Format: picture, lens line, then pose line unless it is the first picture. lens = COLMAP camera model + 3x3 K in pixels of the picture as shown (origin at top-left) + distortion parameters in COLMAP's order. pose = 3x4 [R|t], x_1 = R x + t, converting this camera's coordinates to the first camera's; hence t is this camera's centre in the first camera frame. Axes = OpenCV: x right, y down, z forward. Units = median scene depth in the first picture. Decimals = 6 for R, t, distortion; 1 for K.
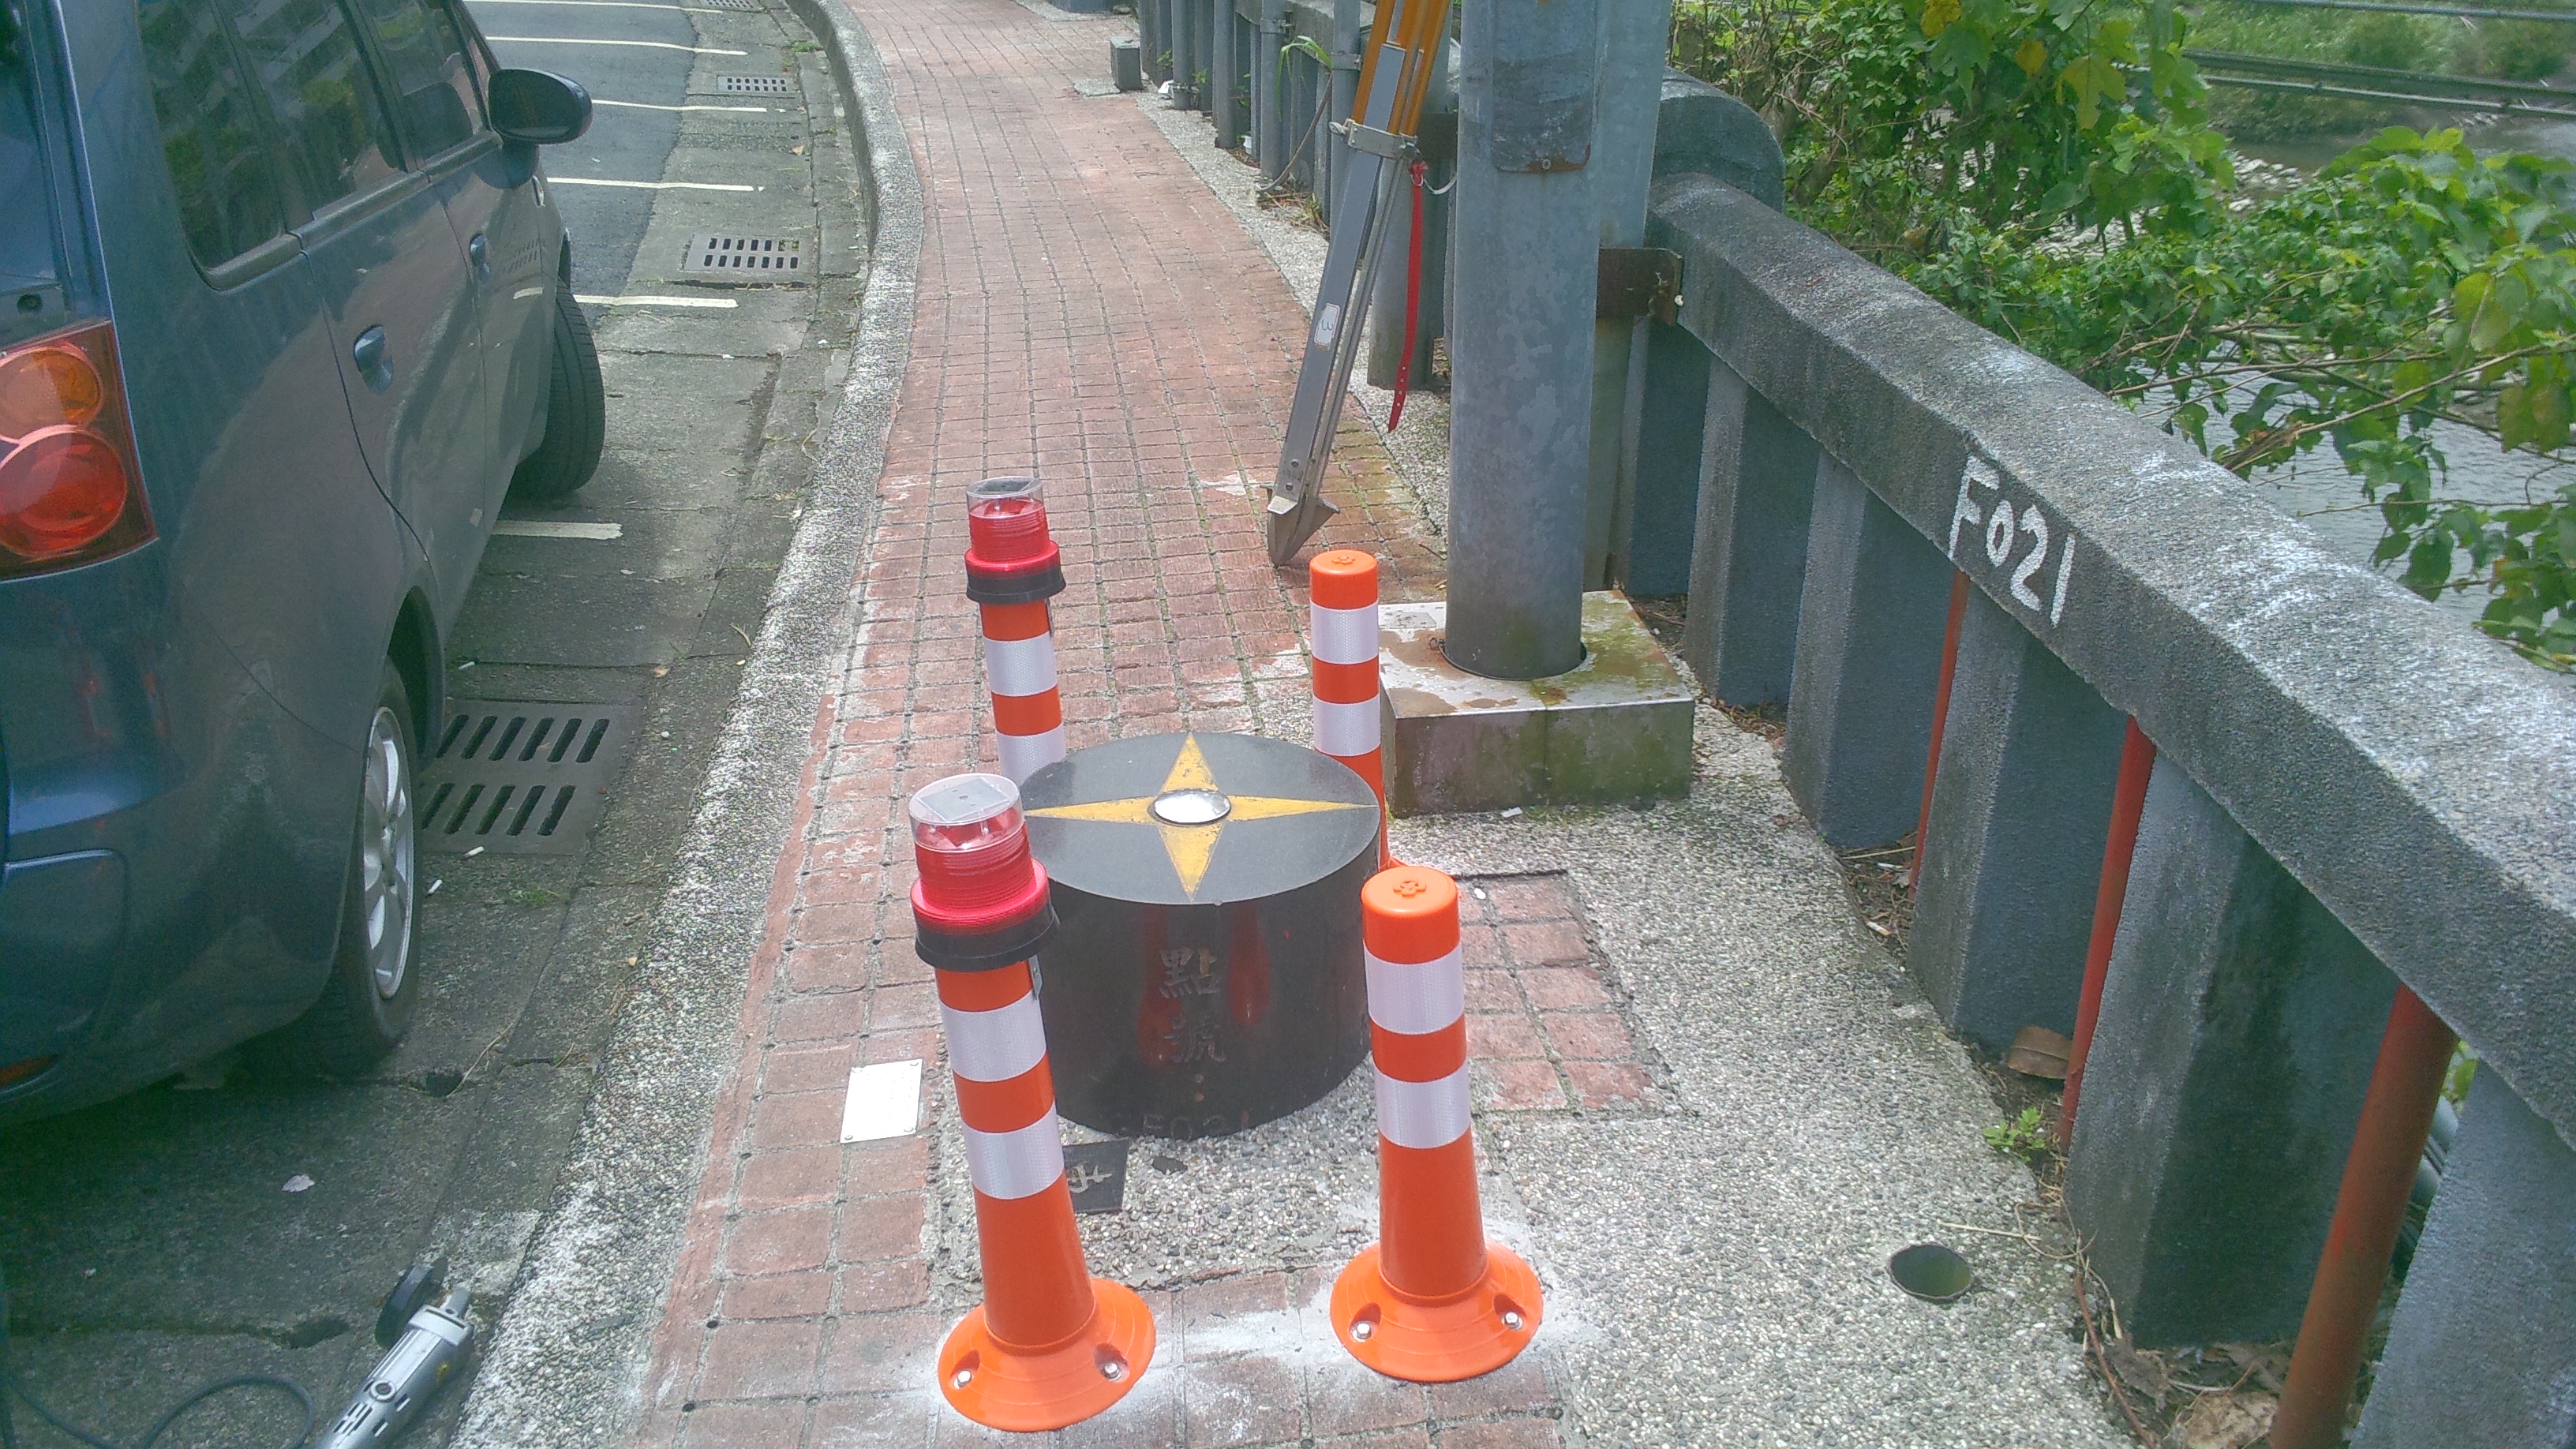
lens RADIAL K [[2091.7, 0, 1297.9], [0, 2091.7, 734.2], [0, 0, 1]] dist [0.097867, -0.183822]
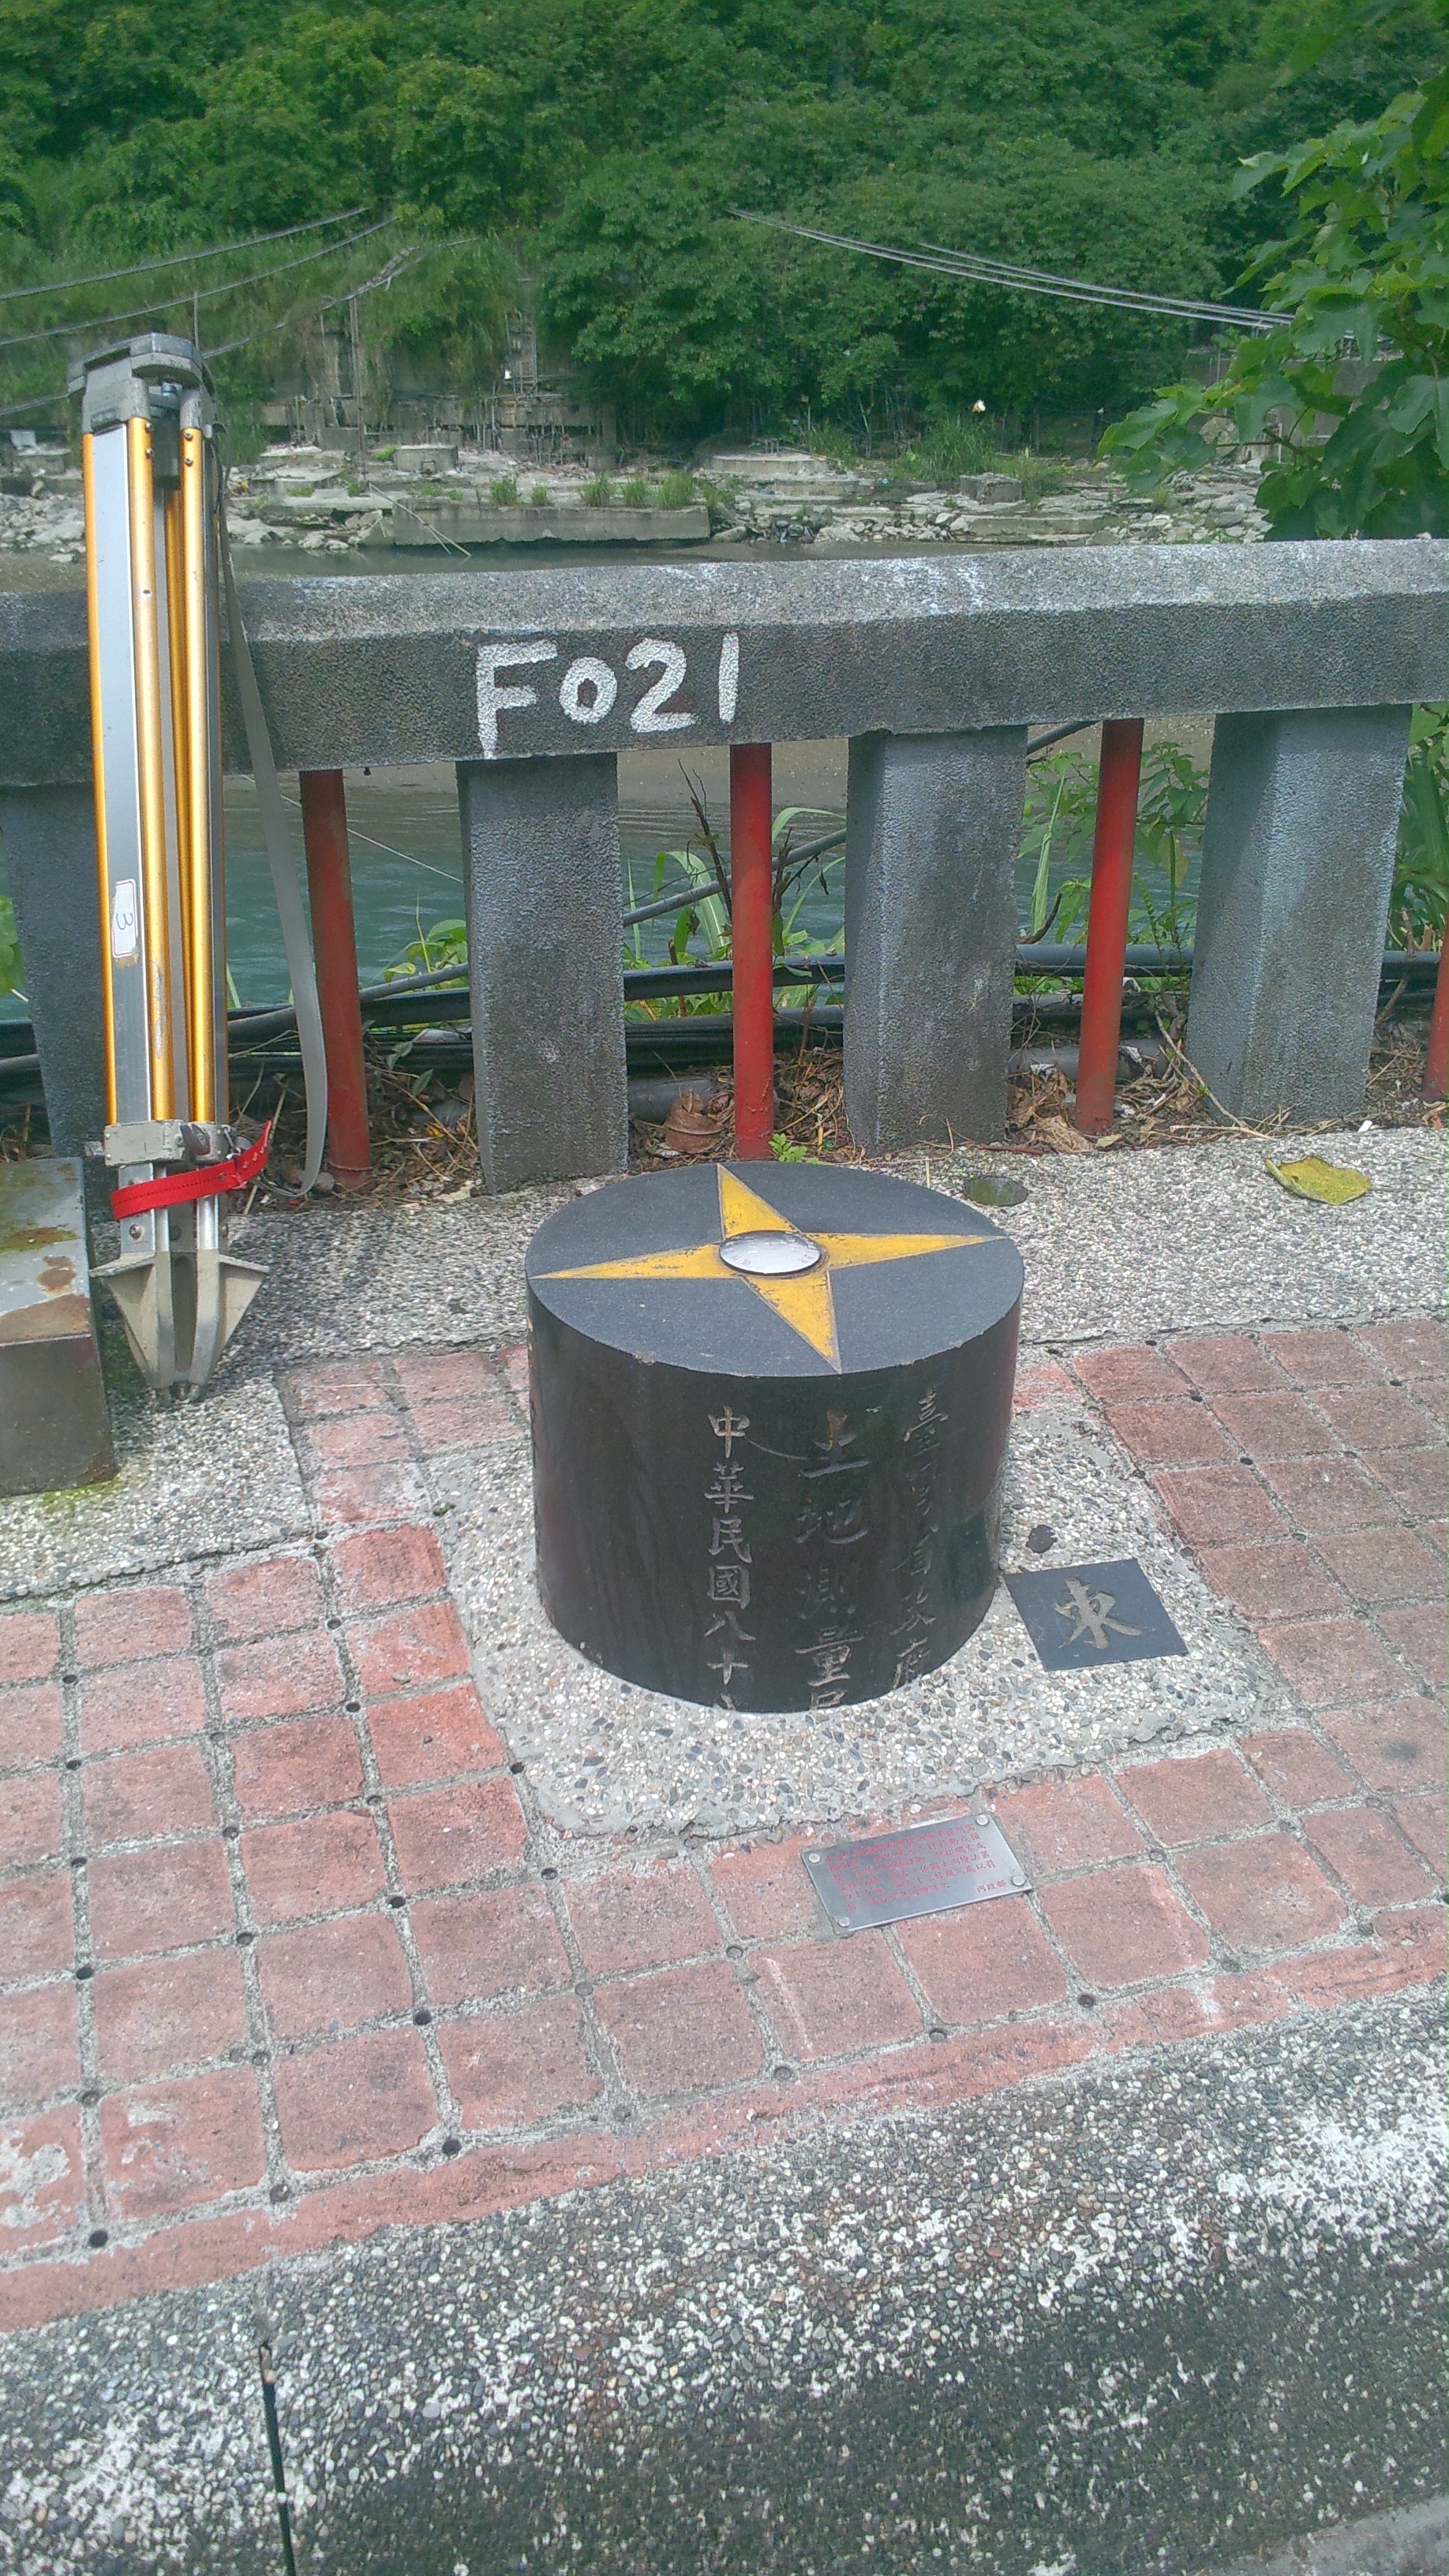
lens RADIAL K [[2082.9, 0, 697.8], [0, 2082.9, 1327.1], [0, 0, 1]] dist [0.088907, -0.165897]
pose [[-0.165431, -0.451980, 0.876554, -0.645322], [0.406991, 0.778301, 0.478128, -0.283859], [-0.898327, 0.435847, 0.055196, 0.893427]]
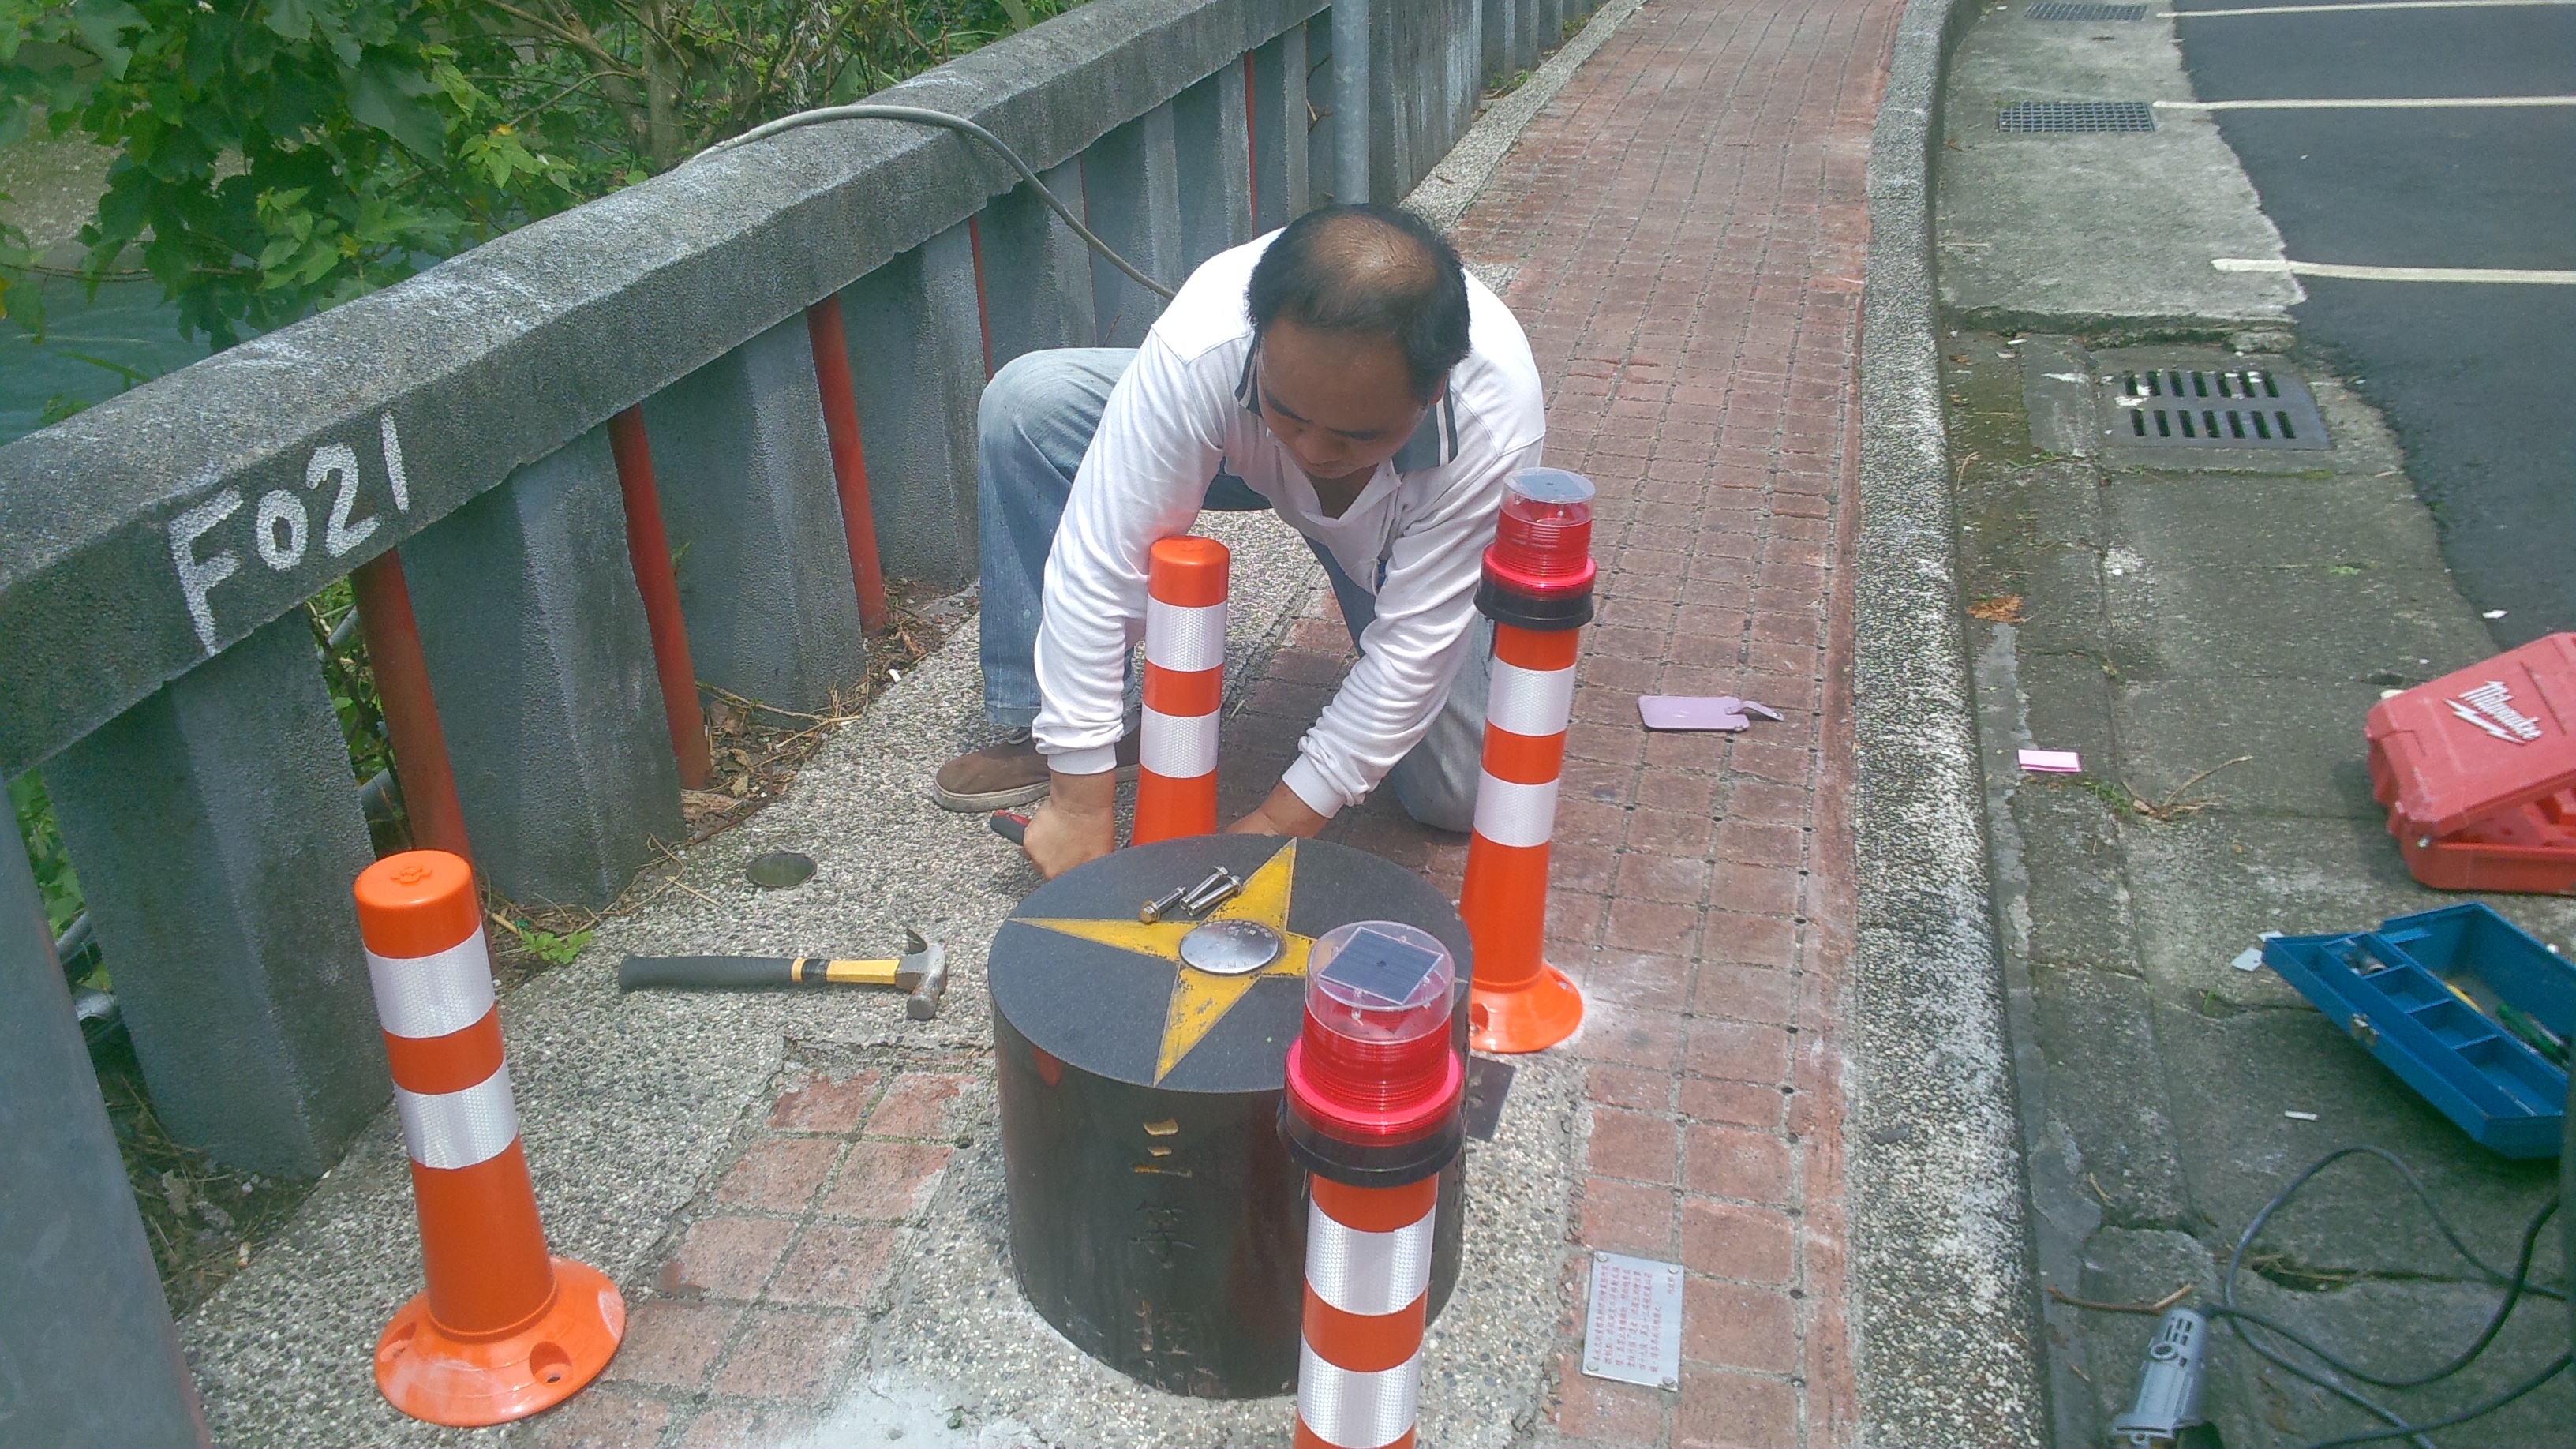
lens RADIAL K [[2082.9, 0, 1320.8], [0, 2082.9, 753.0], [0, 0, 1]] dist [0.088907, -0.165897]
pose [[-0.953393, -0.131287, 0.271673, -0.254640], [0.130893, 0.631289, 0.764422, -0.537452], [-0.271863, 0.764355, -0.584681, 1.248022]]
